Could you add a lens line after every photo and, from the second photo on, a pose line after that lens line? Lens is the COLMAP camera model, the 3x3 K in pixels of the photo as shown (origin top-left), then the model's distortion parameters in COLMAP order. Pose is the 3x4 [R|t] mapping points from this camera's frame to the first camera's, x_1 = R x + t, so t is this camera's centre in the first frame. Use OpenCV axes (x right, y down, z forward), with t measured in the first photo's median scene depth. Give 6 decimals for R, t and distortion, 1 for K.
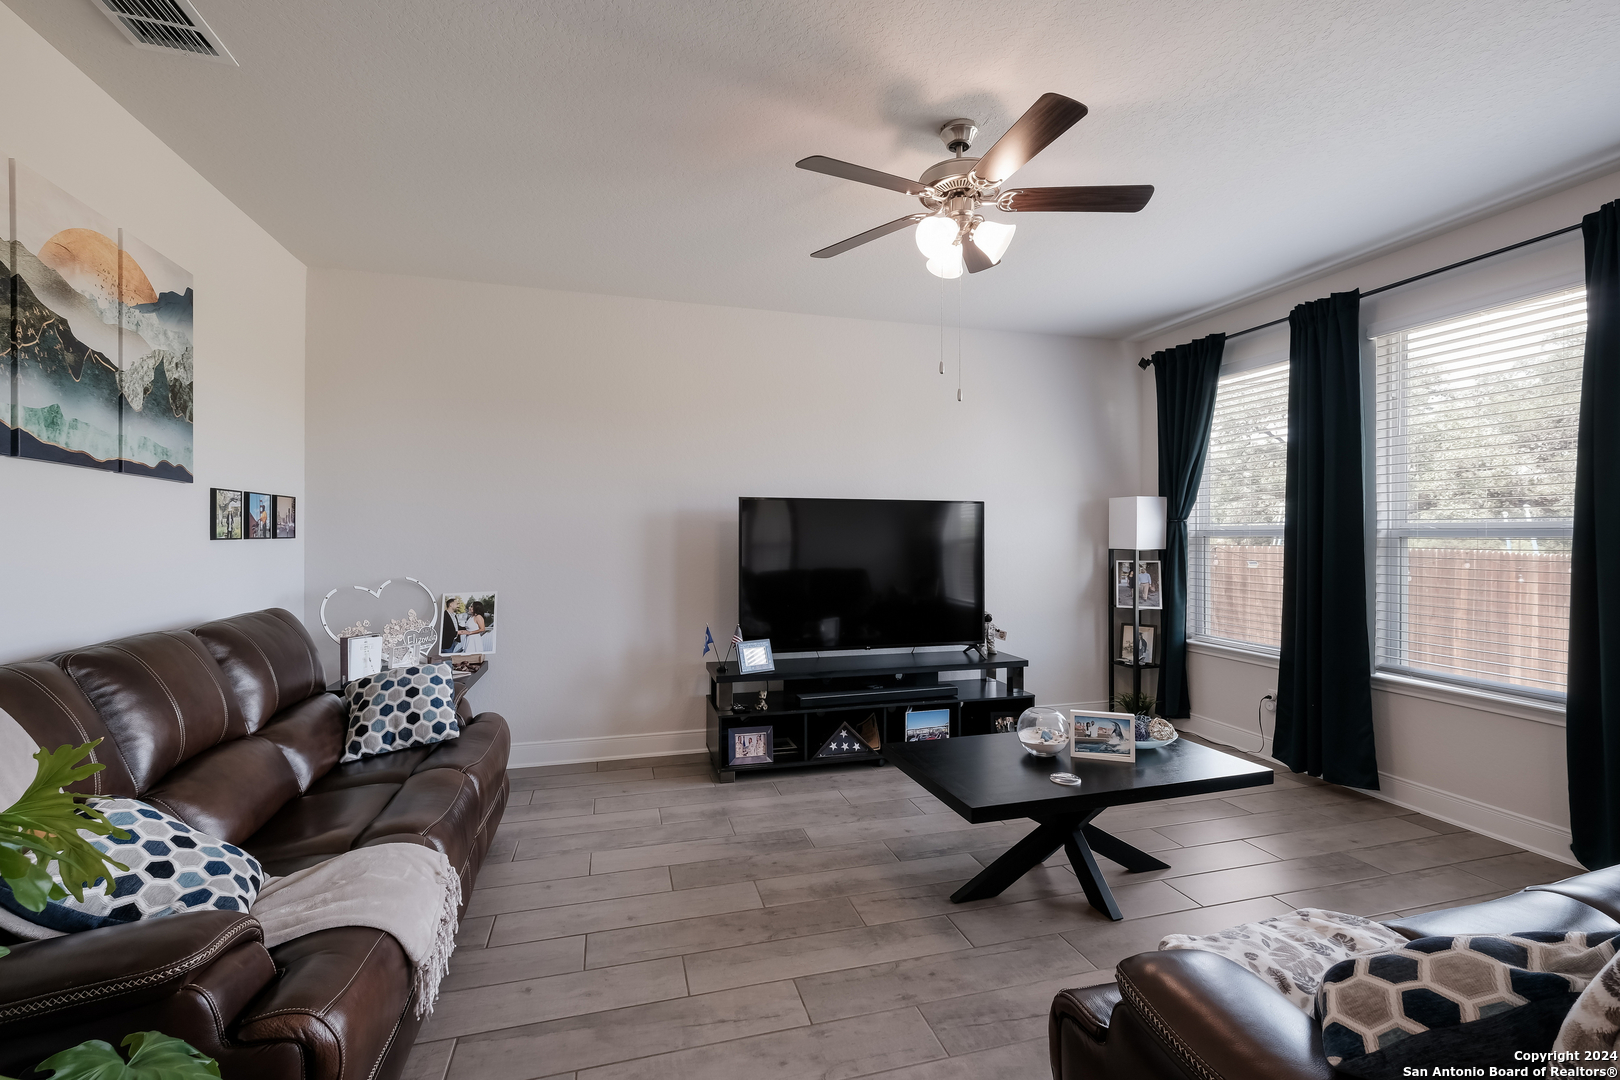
lens RADIAL K [[700.3, 0, 815.9], [0, 700.3, 535.7], [0, 0, 1]] dist [0.002798, -0.001390]
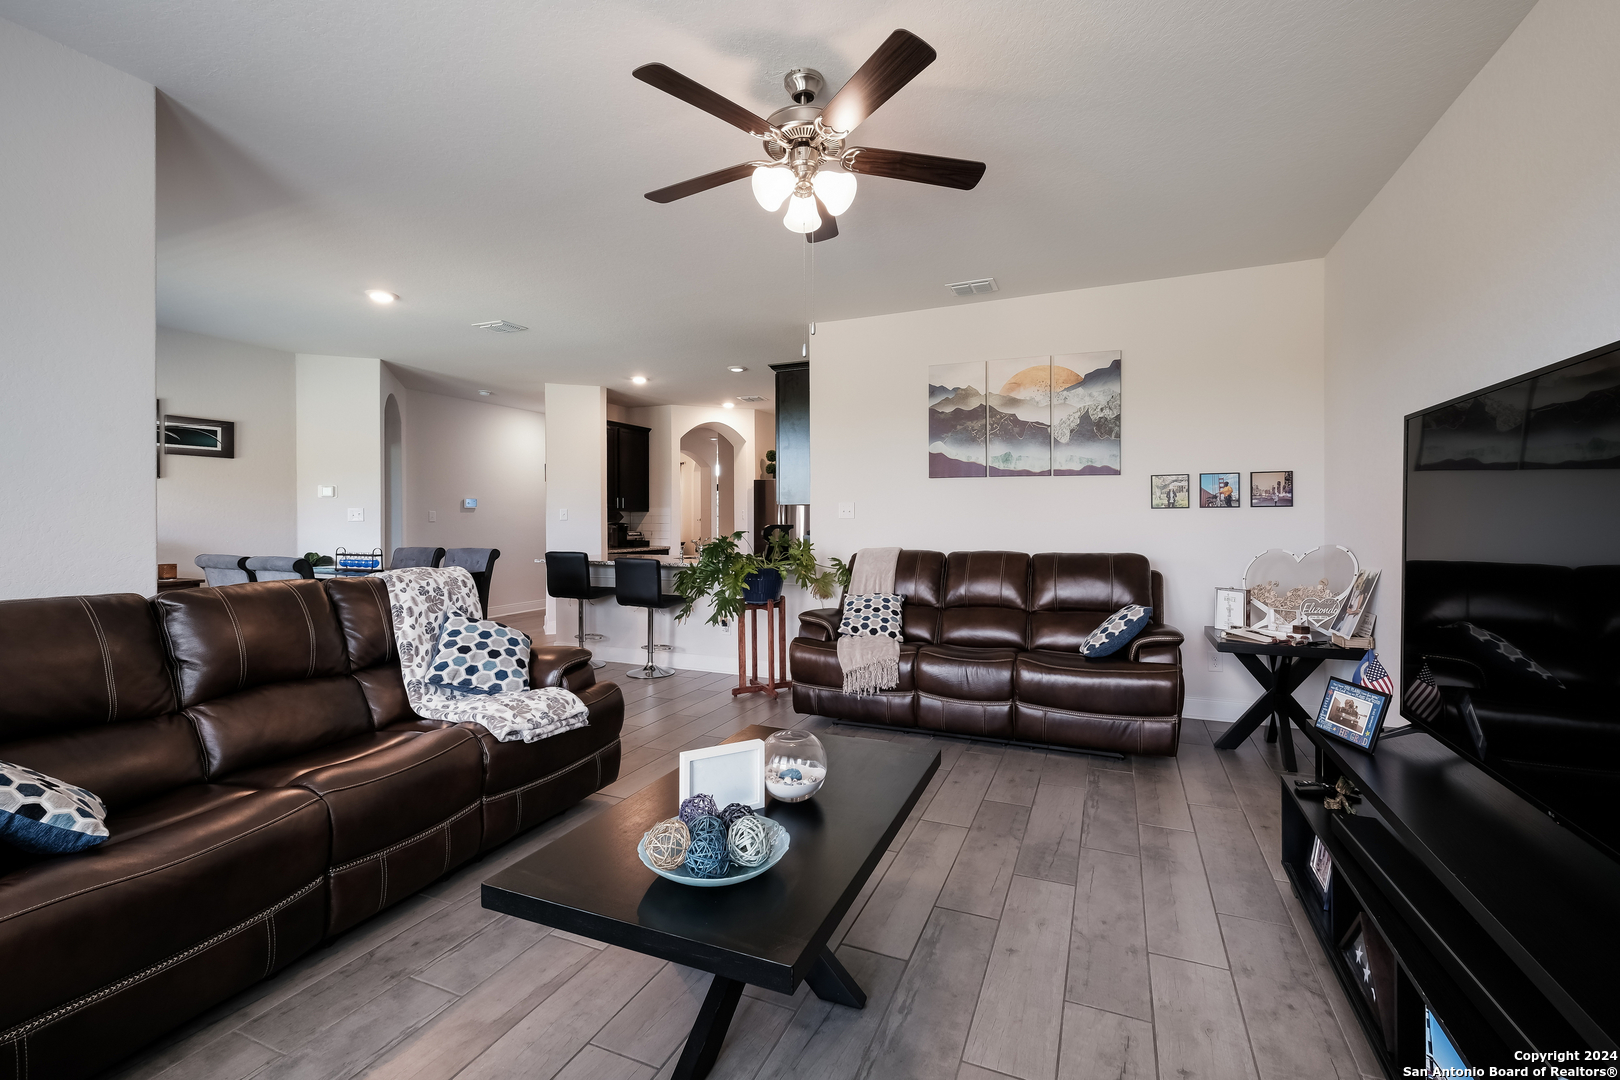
lens RADIAL K [[700.3, 0, 812.1], [0, 700.3, 538.0], [0, 0, 1]] dist [0.002798, -0.001390]
pose [[-0.639928, 0.024562, -0.768042, 0.947613], [0.004908, 0.999599, 0.027878, 0.028141], [0.768419, 0.014070, -0.639792, 1.631750]]
